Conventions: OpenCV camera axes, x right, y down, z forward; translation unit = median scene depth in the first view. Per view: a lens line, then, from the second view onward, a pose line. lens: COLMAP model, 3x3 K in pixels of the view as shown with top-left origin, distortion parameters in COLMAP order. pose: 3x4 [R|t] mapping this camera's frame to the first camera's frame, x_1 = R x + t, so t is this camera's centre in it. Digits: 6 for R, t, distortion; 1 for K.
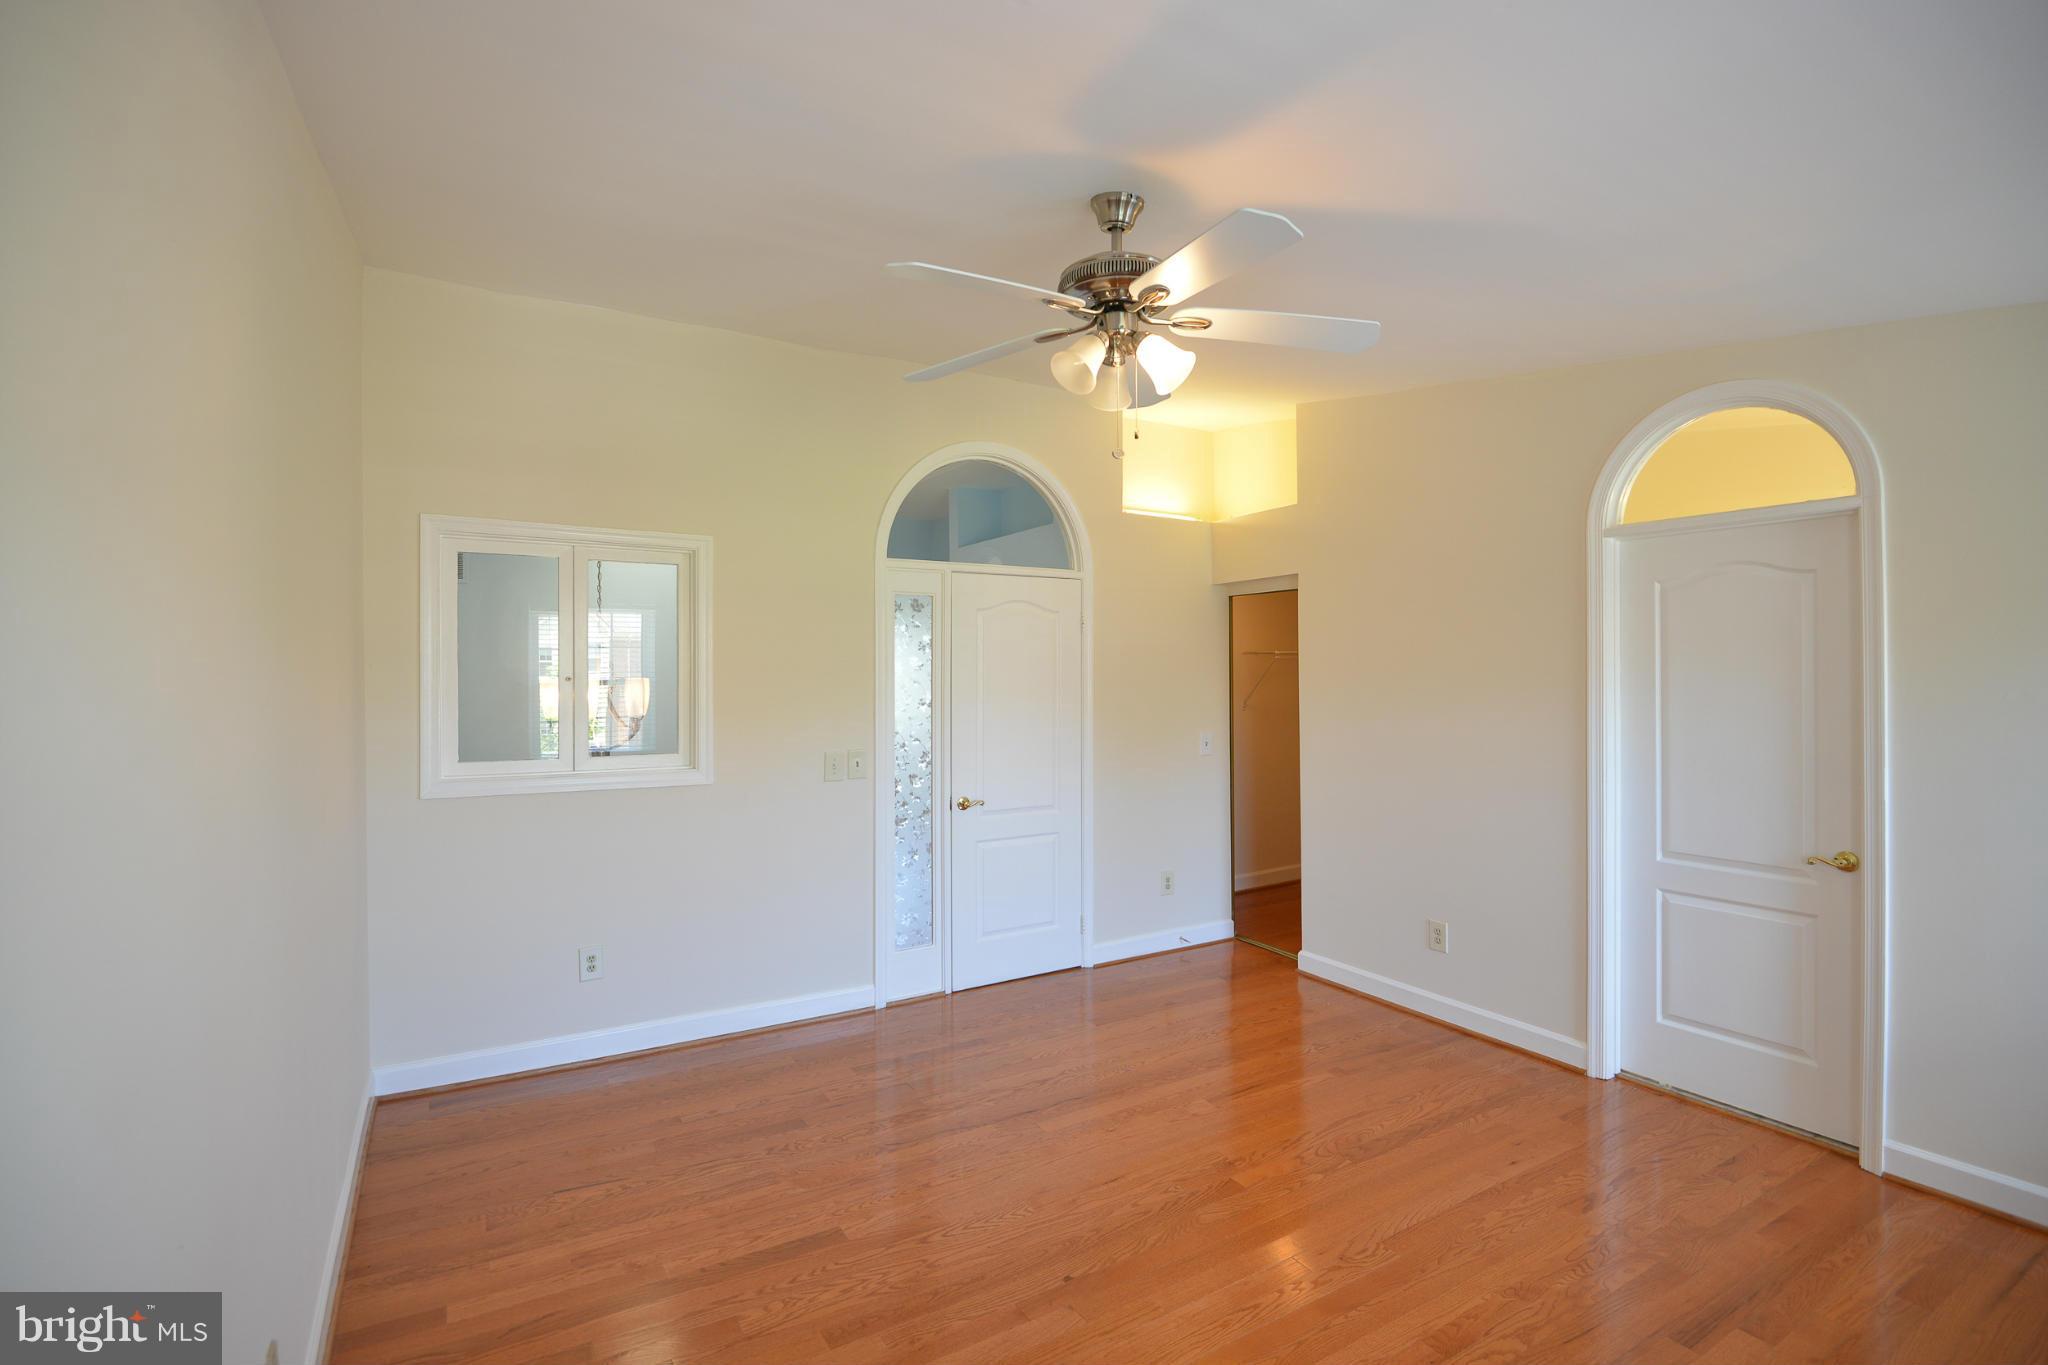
lens RADIAL K [[937.8, 0, 1016.4], [0, 937.8, 668.7], [0, 0, 1]] dist [-0.009585, -0.007026]
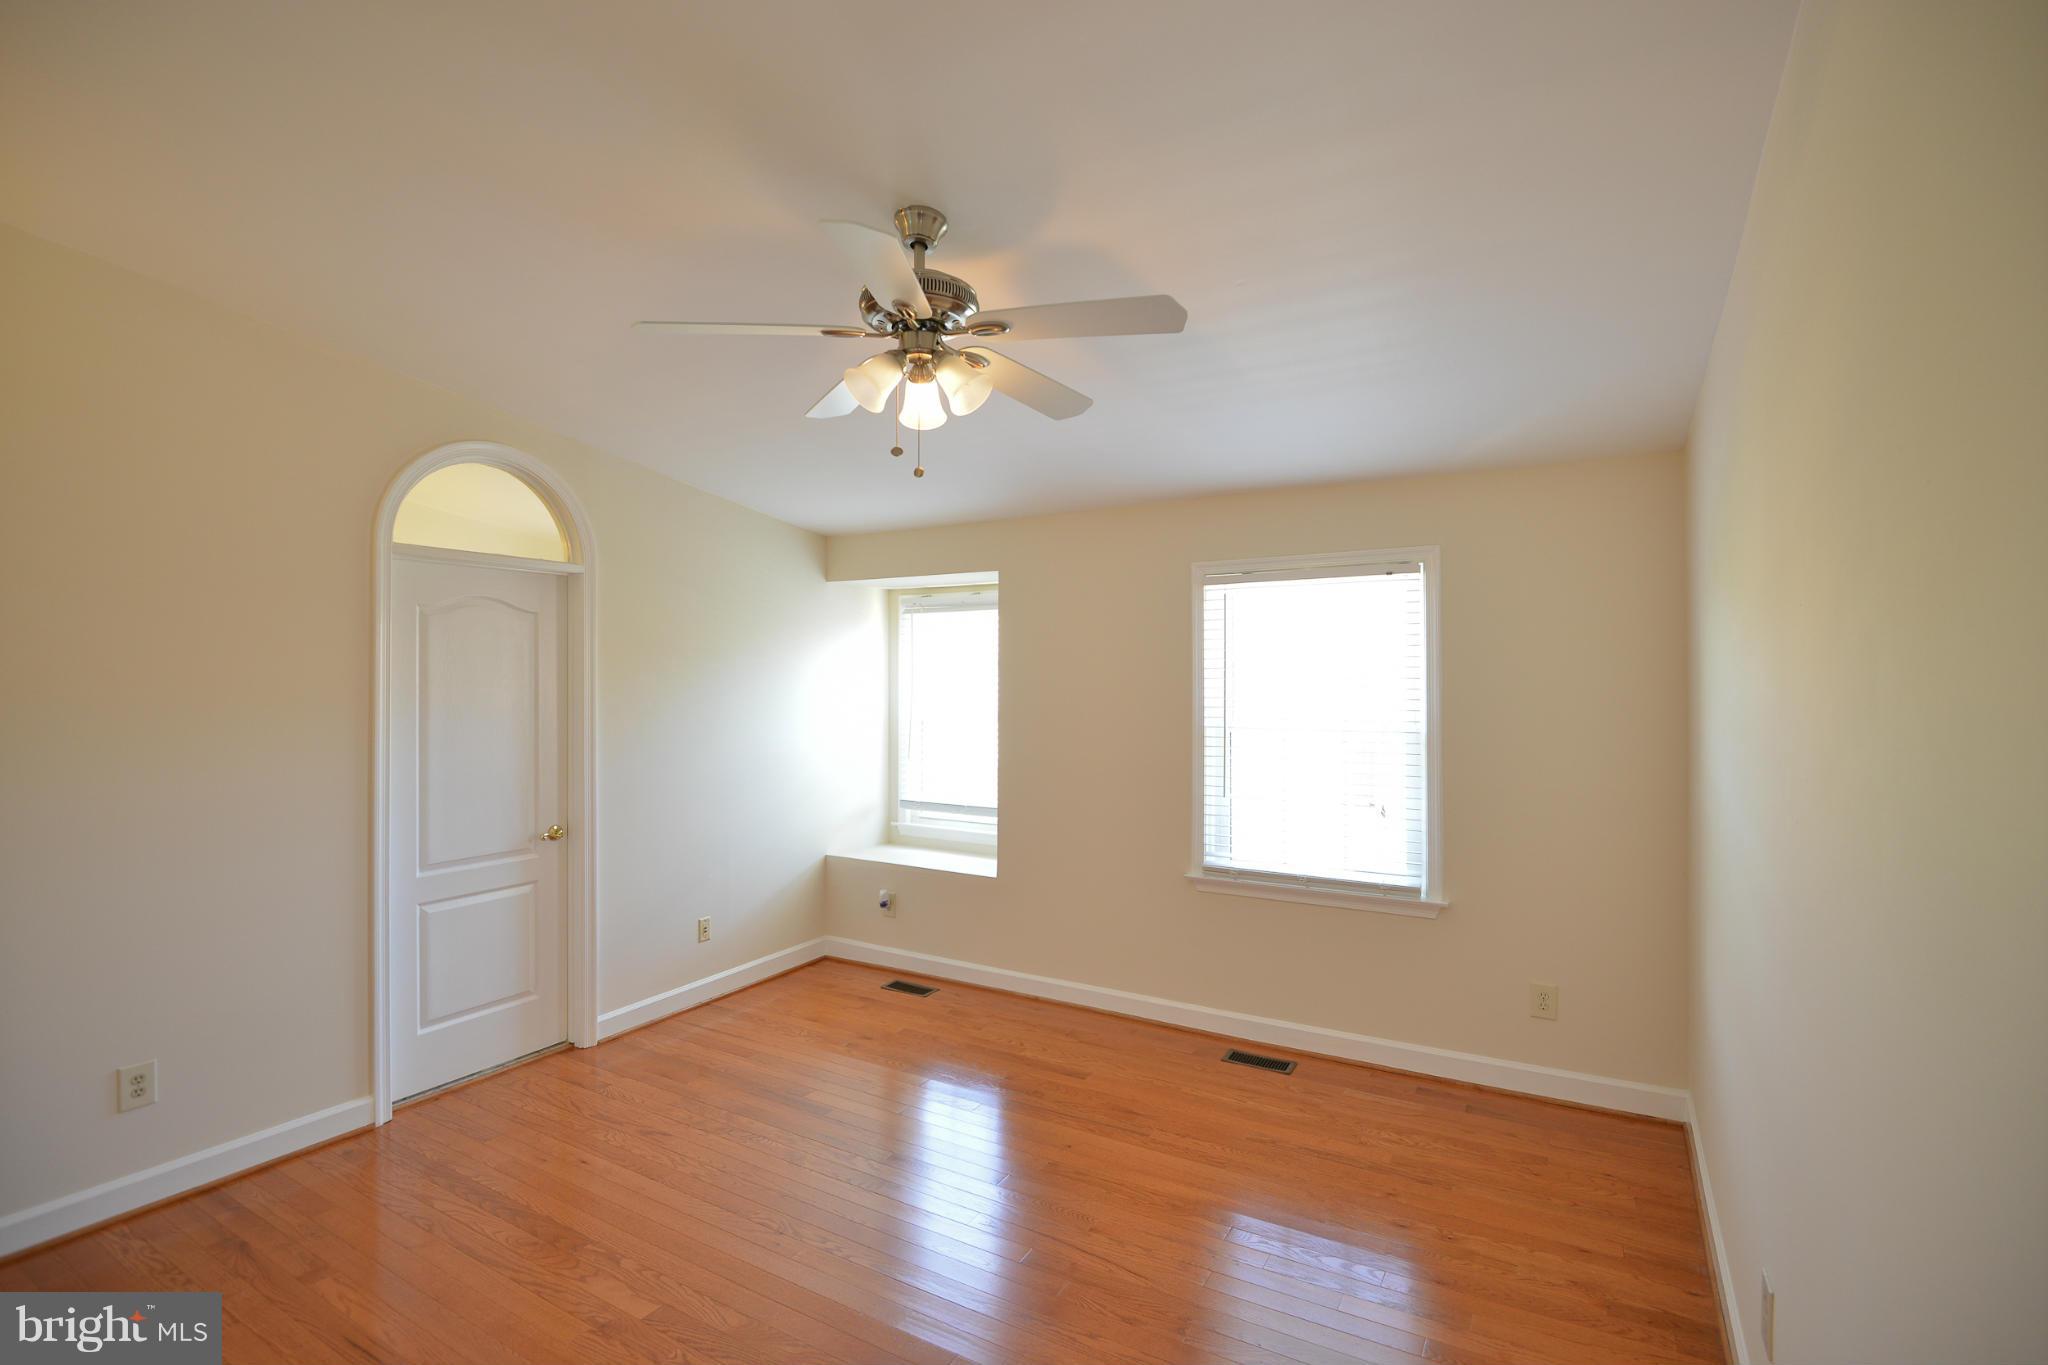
lens RADIAL K [[937.8, 0, 1016.4], [0, 937.8, 668.7], [0, 0, 1]] dist [-0.009585, -0.007026]
pose [[-0.477890, 0.018944, 0.878216, -0.582271], [0.004042, 0.999804, -0.019367, -0.001311], [-0.878411, -0.005706, -0.477873, 0.996151]]
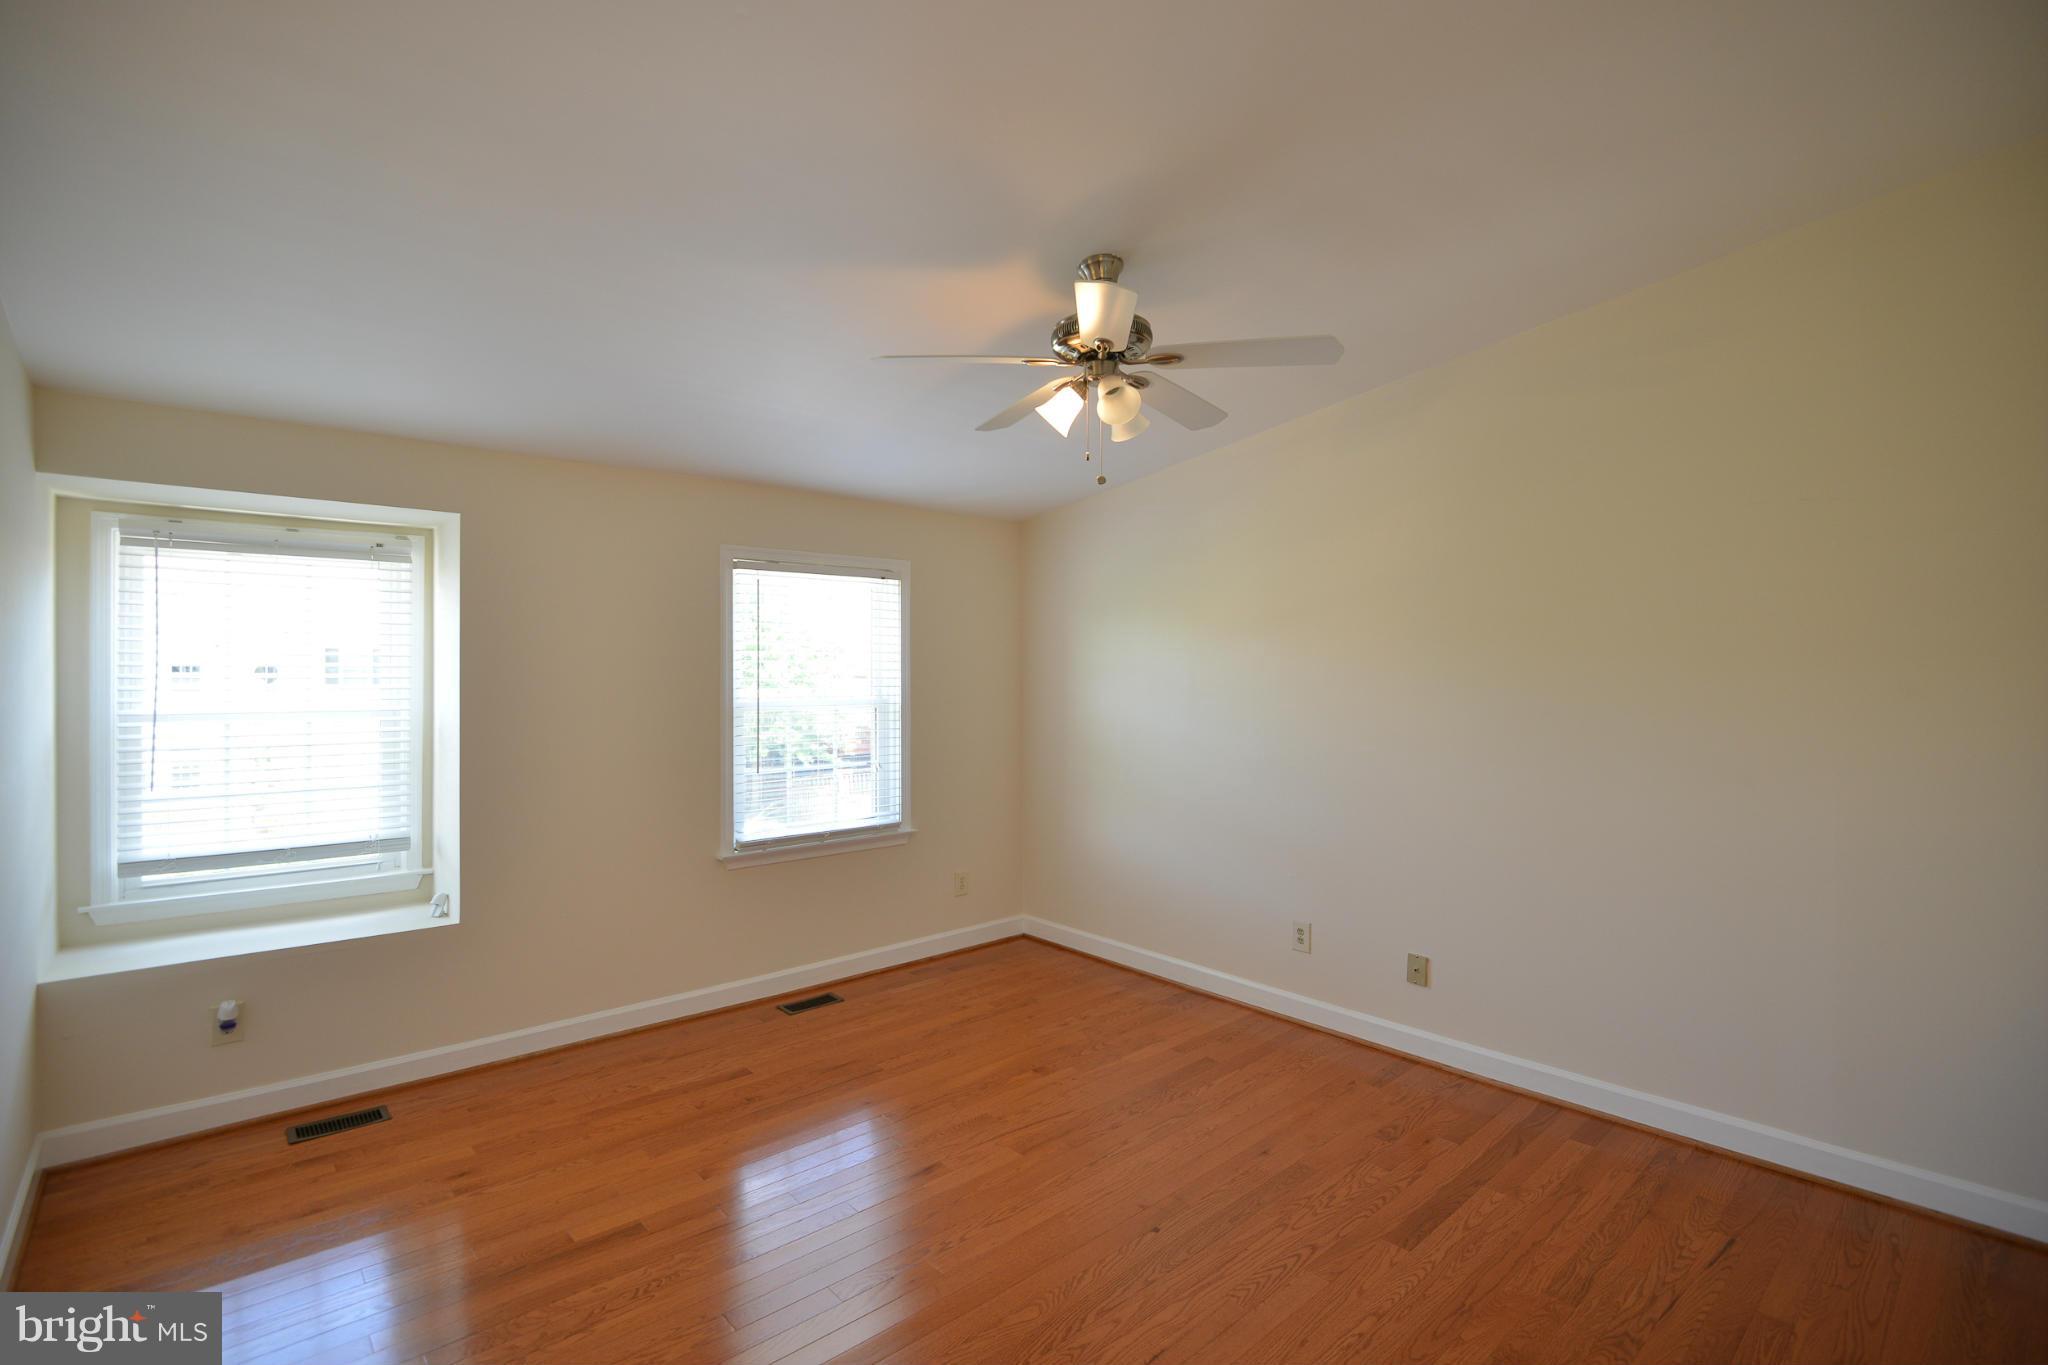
lens RADIAL K [[937.8, 0, 1016.4], [0, 937.8, 668.7], [0, 0, 1]] dist [-0.009585, -0.007026]
pose [[-0.982157, 0.006097, -0.187964, 0.311070], [0.006228, 0.999981, -0.000104, 0.002676], [0.187960, -0.001272, -0.982176, 1.531721]]
